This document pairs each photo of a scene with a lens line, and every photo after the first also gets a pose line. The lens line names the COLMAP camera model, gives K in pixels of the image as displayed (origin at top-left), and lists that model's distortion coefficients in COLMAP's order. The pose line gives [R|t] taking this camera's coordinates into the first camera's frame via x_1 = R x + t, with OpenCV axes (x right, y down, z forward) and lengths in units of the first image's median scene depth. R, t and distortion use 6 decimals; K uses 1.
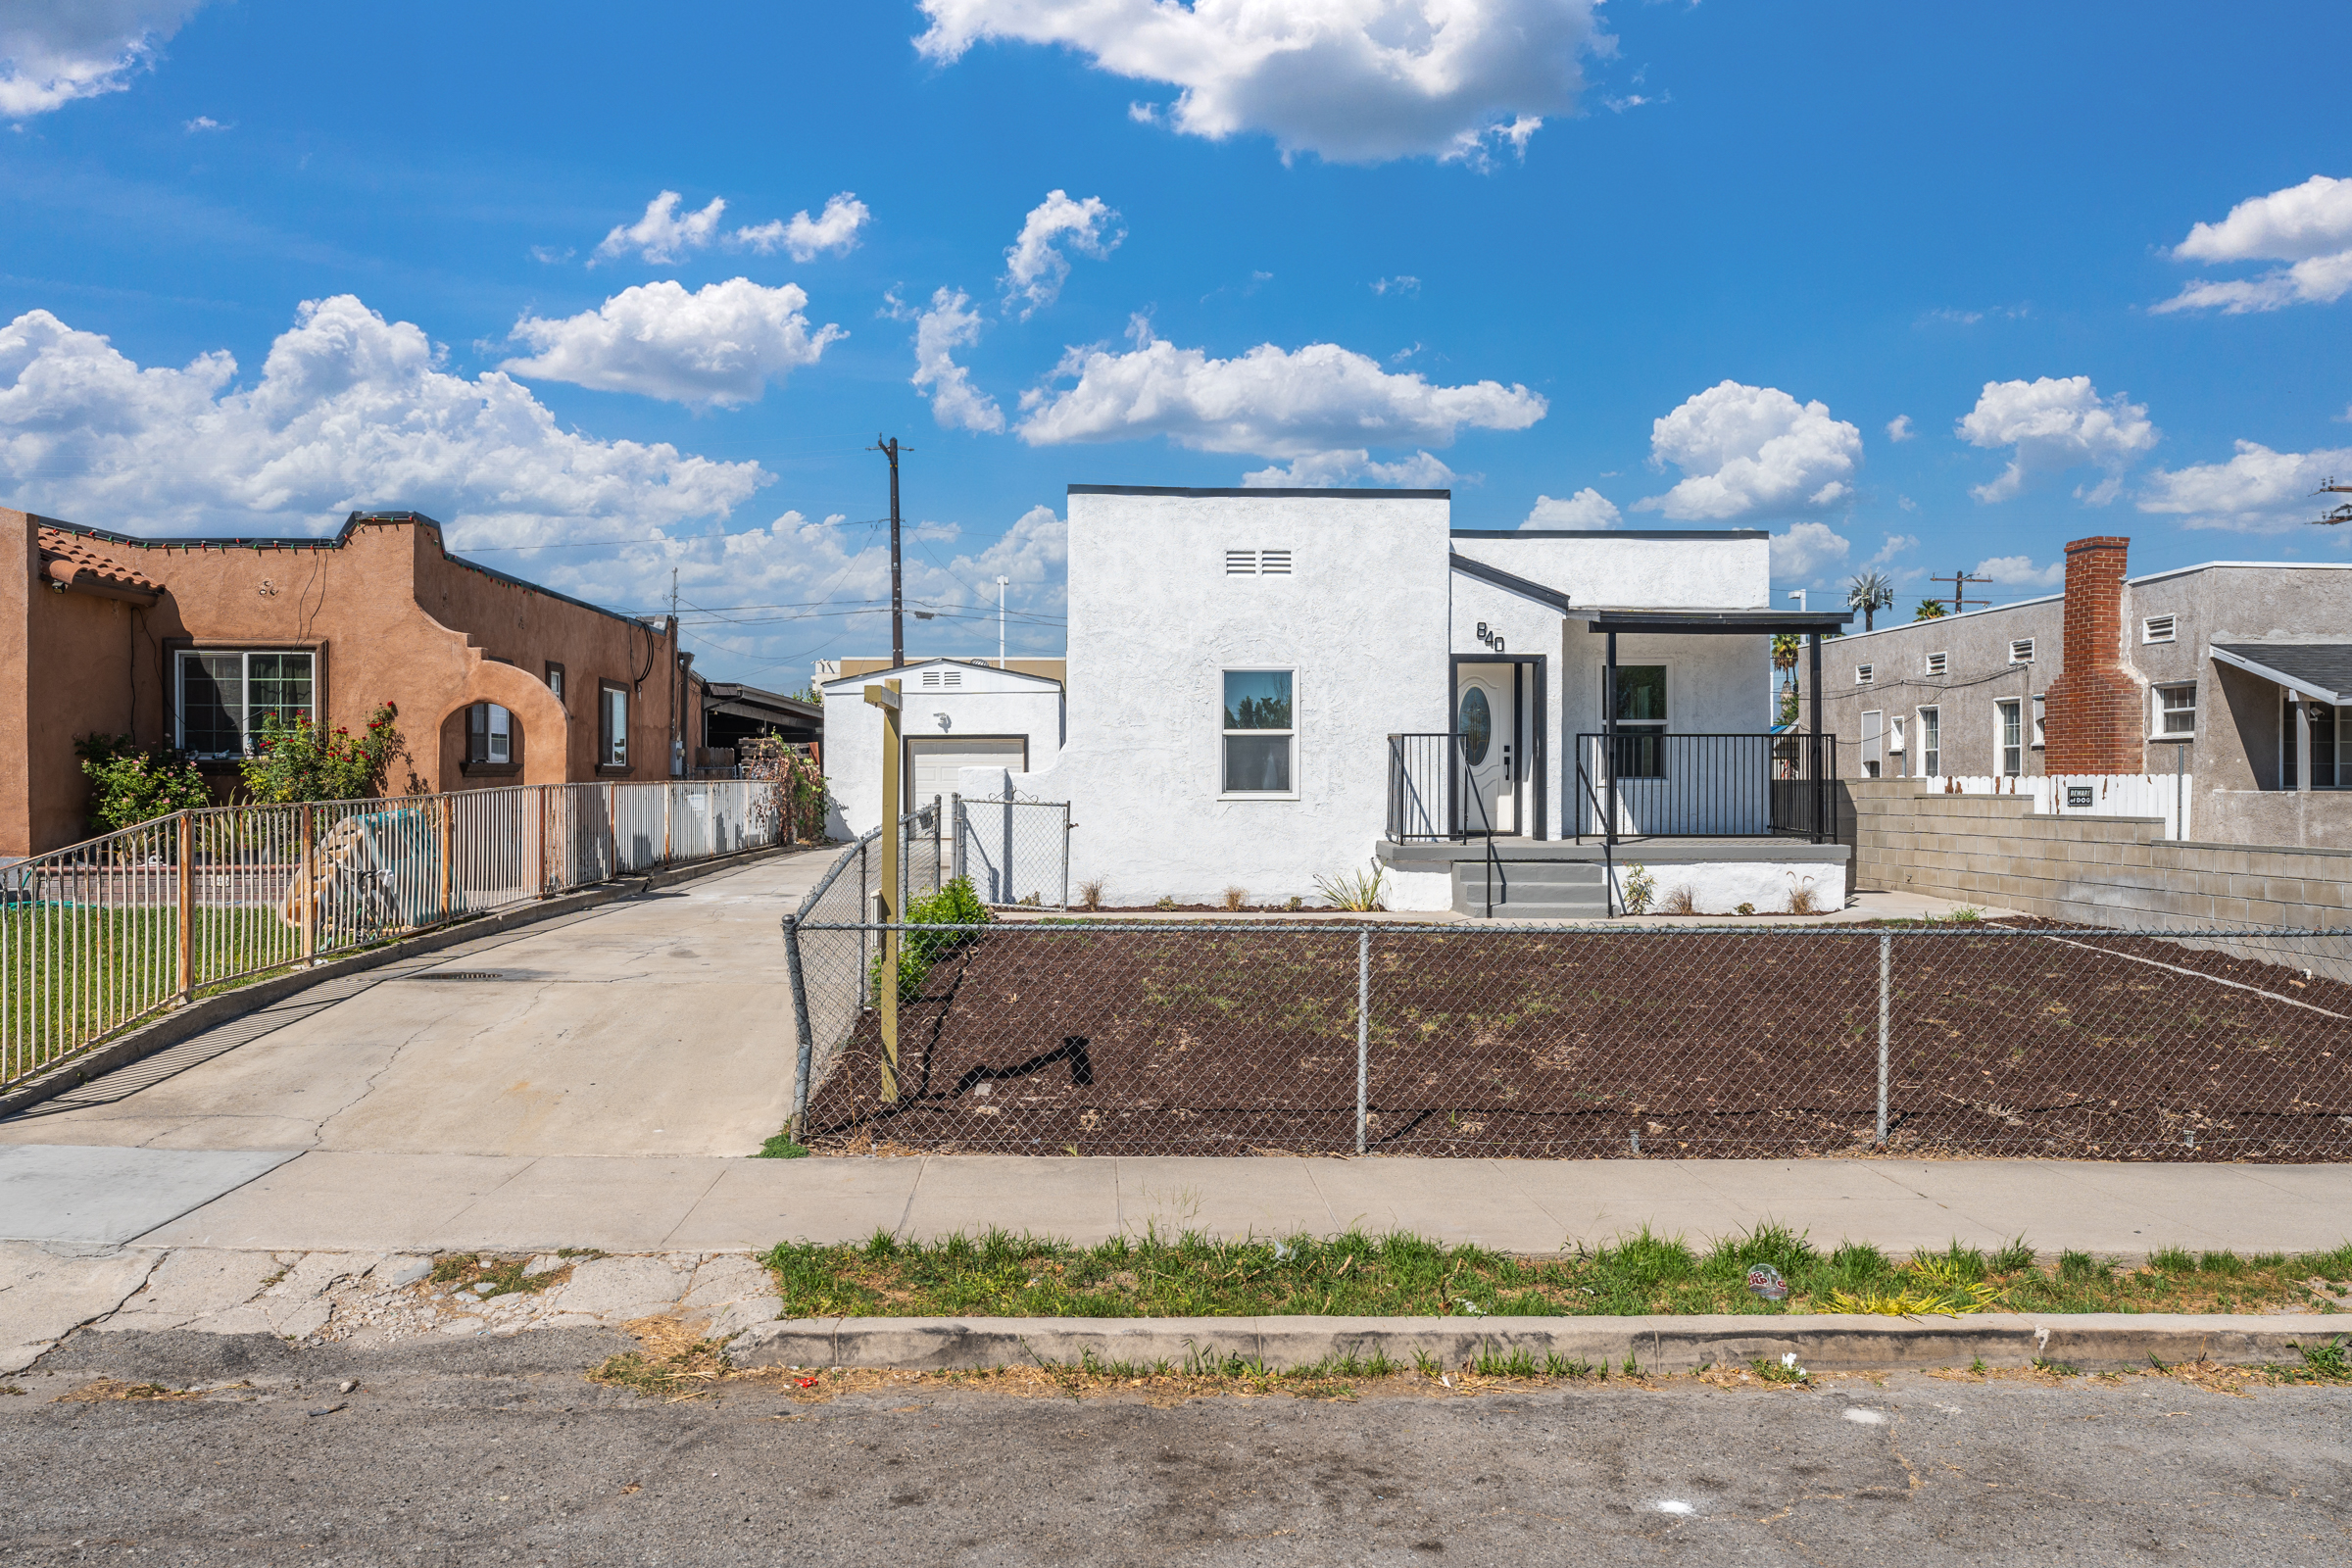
lens RADIAL K [[1553.9, 0, 1176.0], [0, 1553.9, 784.0], [0, 0, 1]] dist [0.001280, 0.000649]
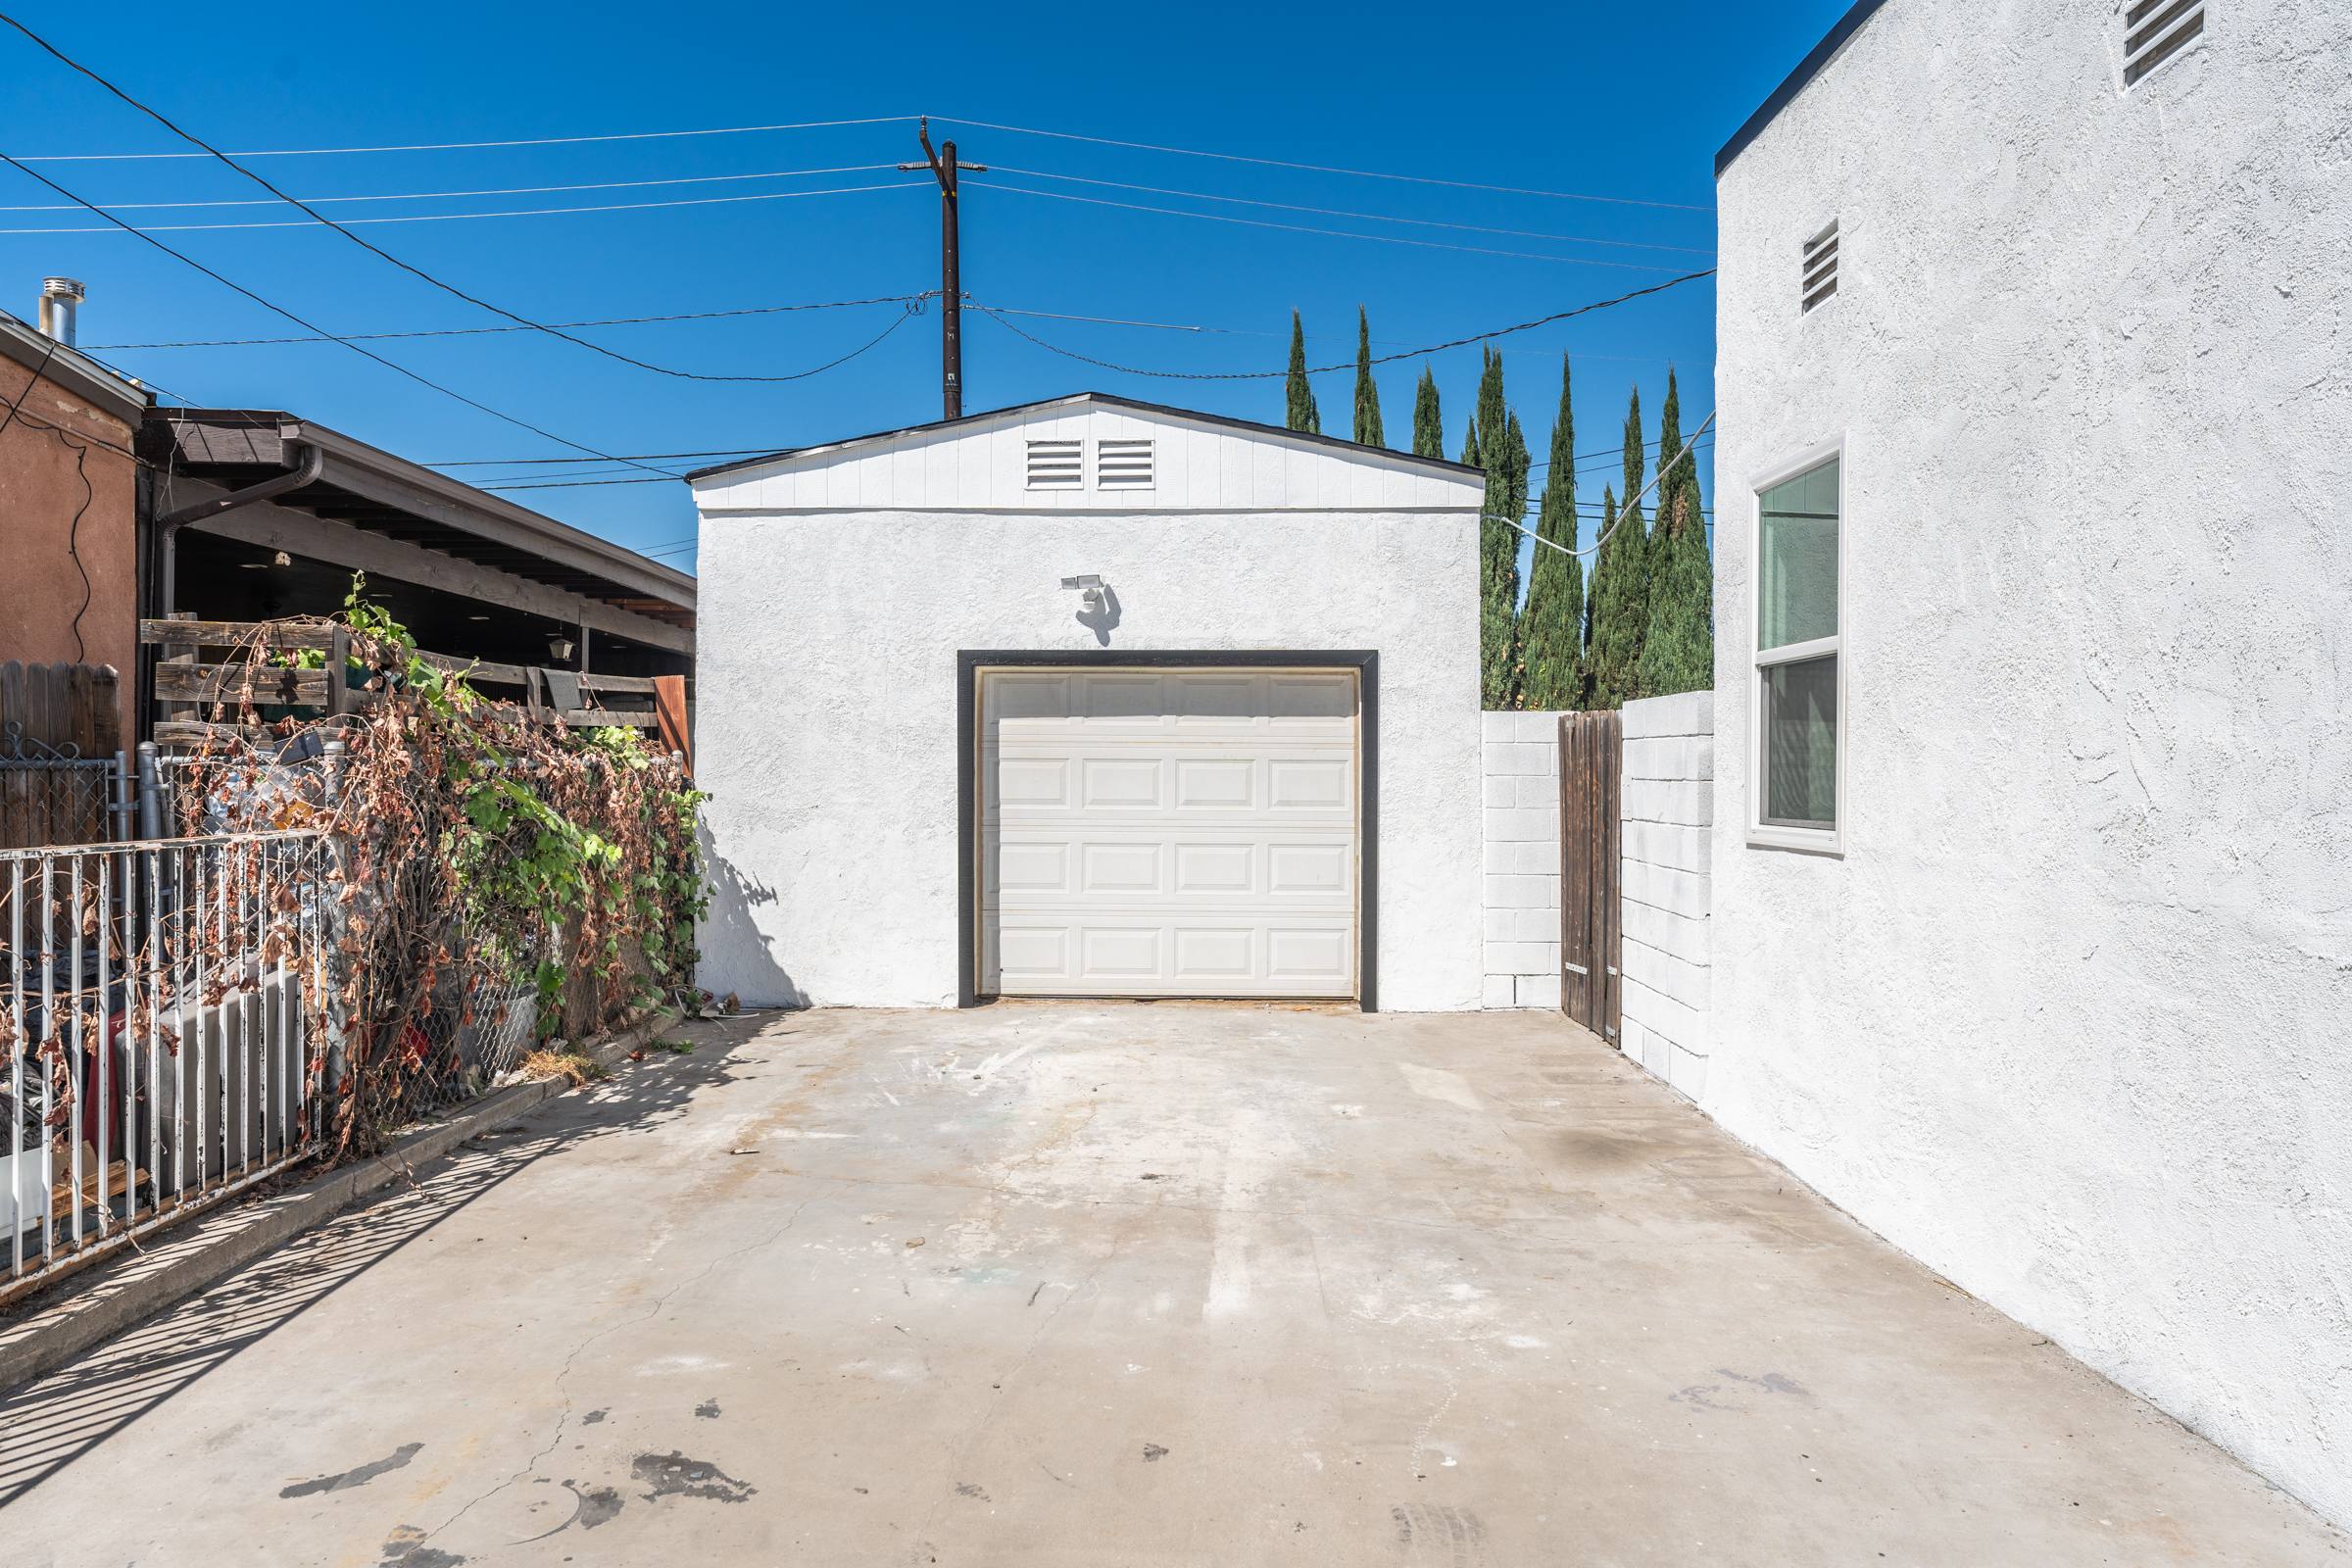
lens RADIAL K [[1555.5, 0, 1175.1], [0, 1555.5, 761.8], [0, 0, 1]] dist [0.002218, -0.000113]
pose [[0.999242, 0.005243, -0.038569, -0.222884], [-0.005406, 0.999977, -0.004117, -0.016780], [0.038546, 0.004323, 0.999247, 1.277354]]
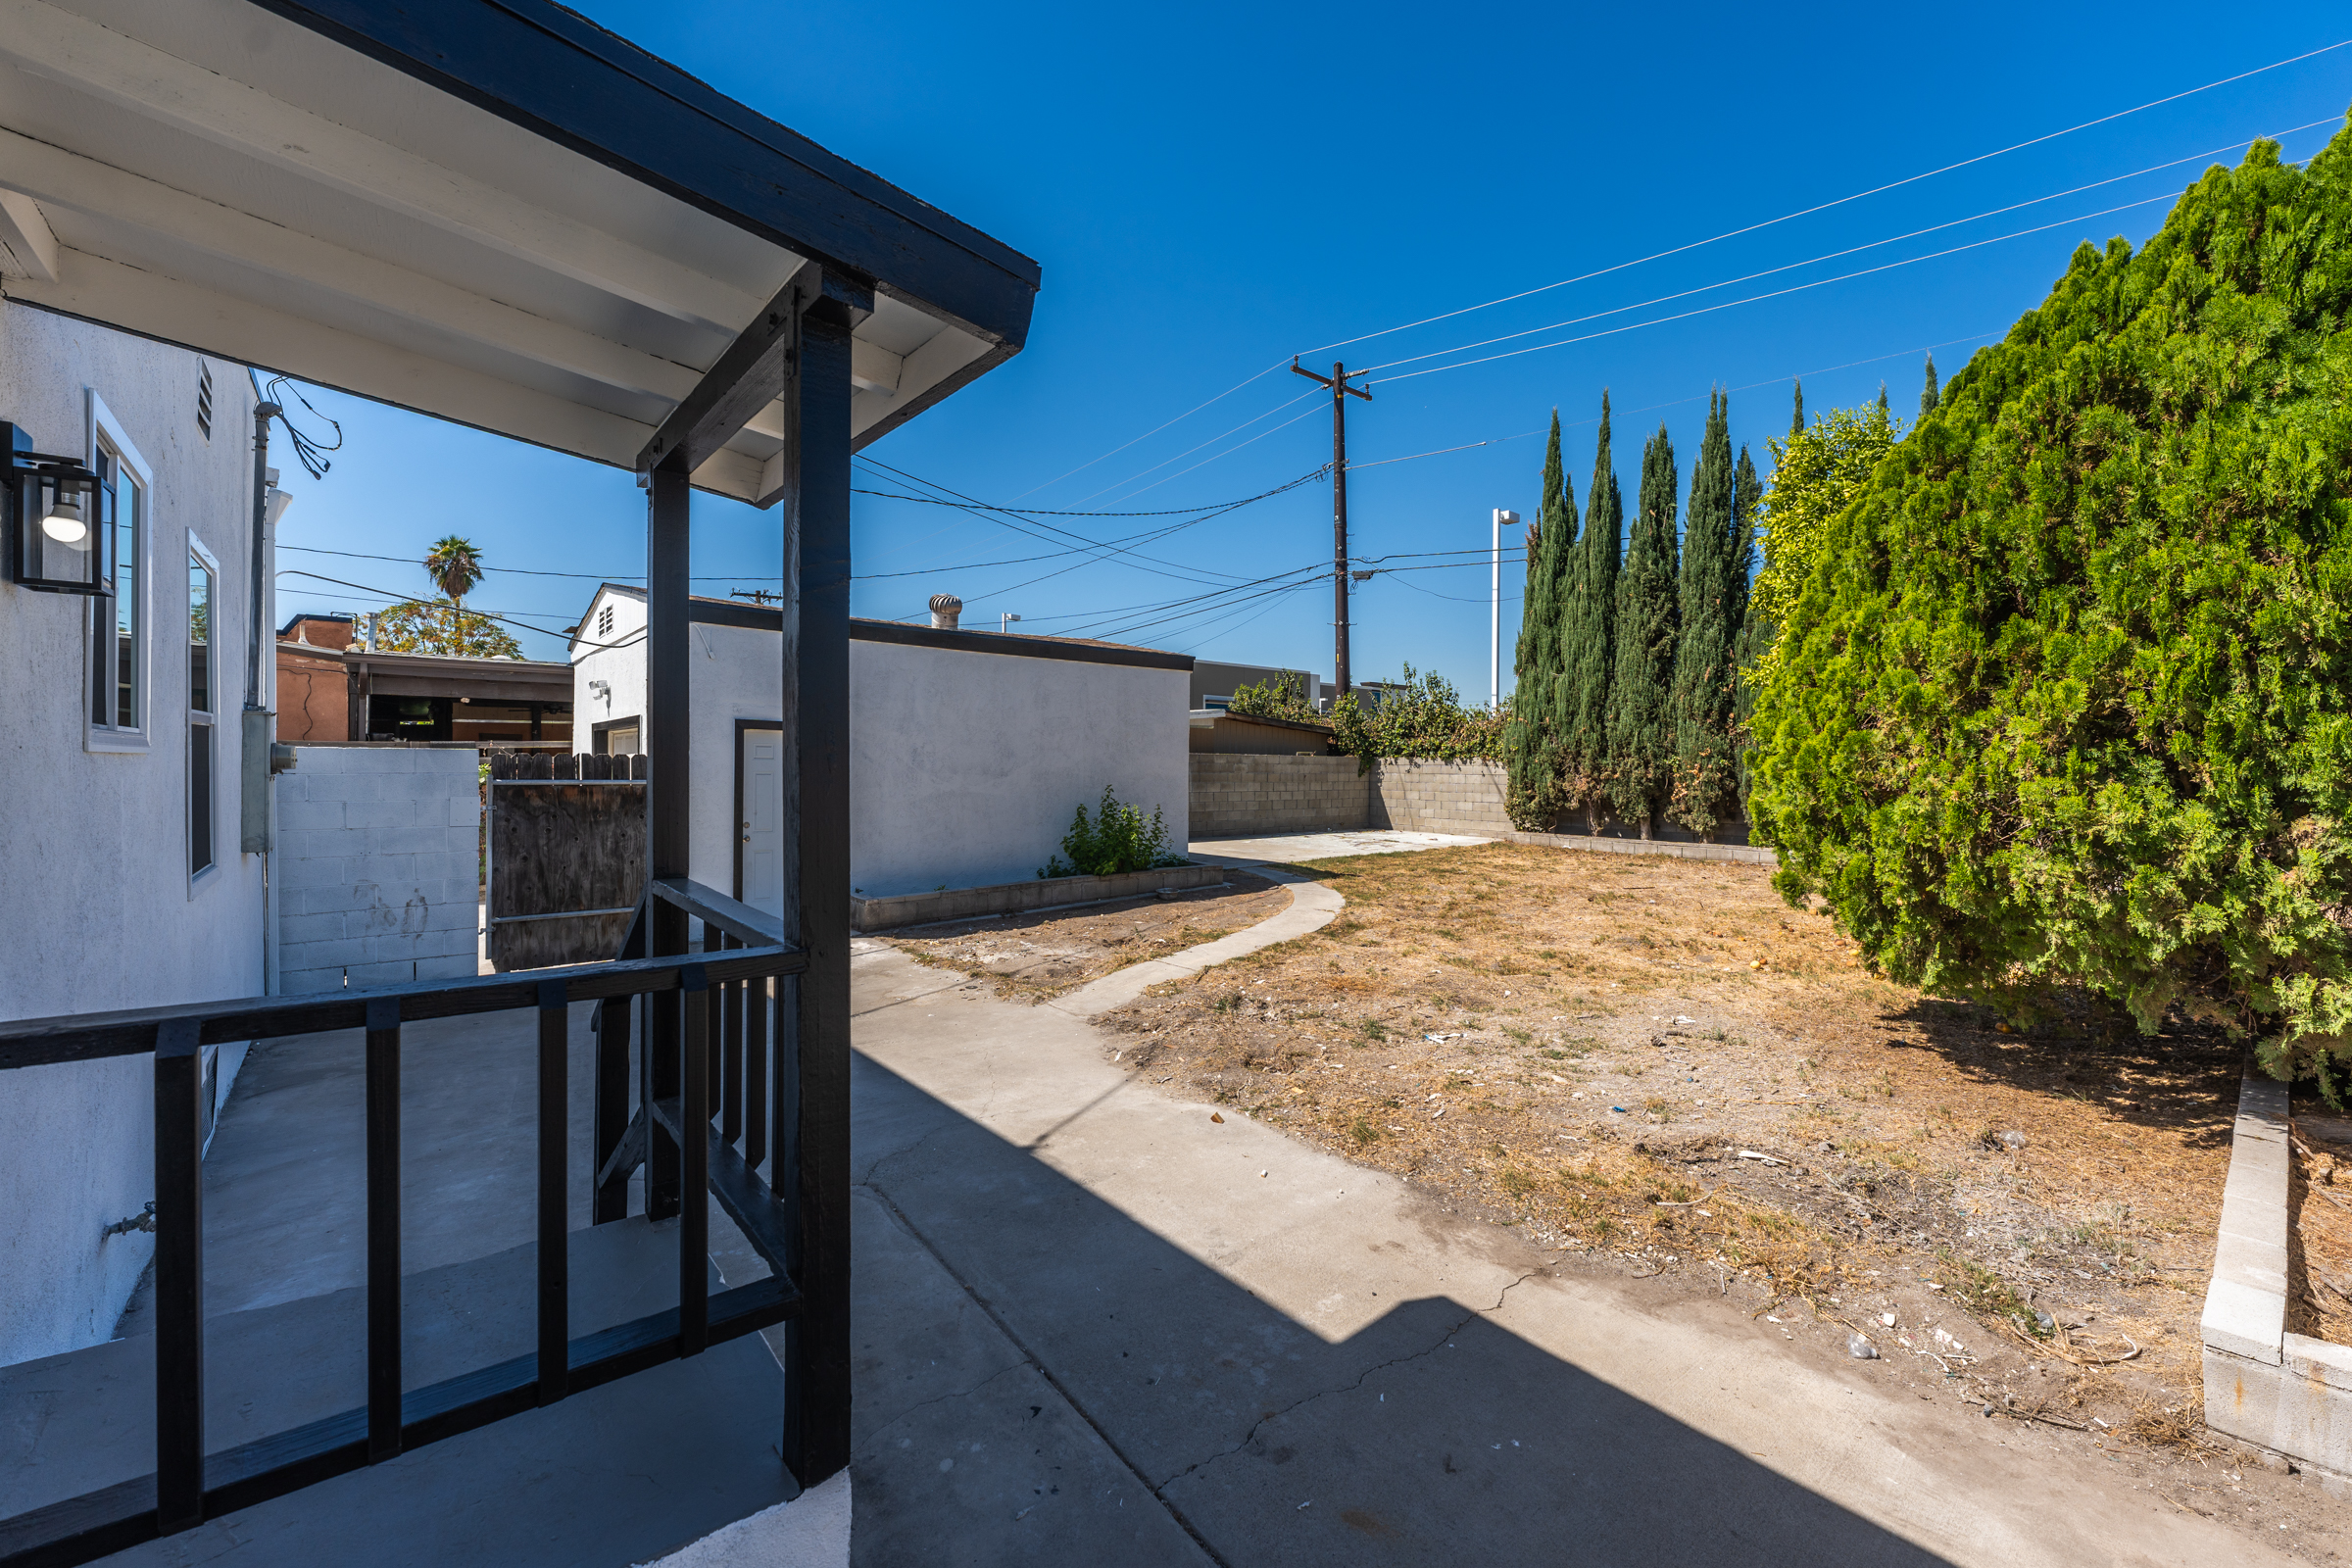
lens RADIAL K [[923.9, 0, 1139.2], [0, 923.9, 768.6], [0, 0, 1]] dist [-0.000774, -0.000083]
pose [[0.600390, 0.010315, -0.799641, 0.415007], [-0.008621, 0.999942, 0.006426, -0.032420], [0.799661, 0.003036, 0.600444, 1.723095]]
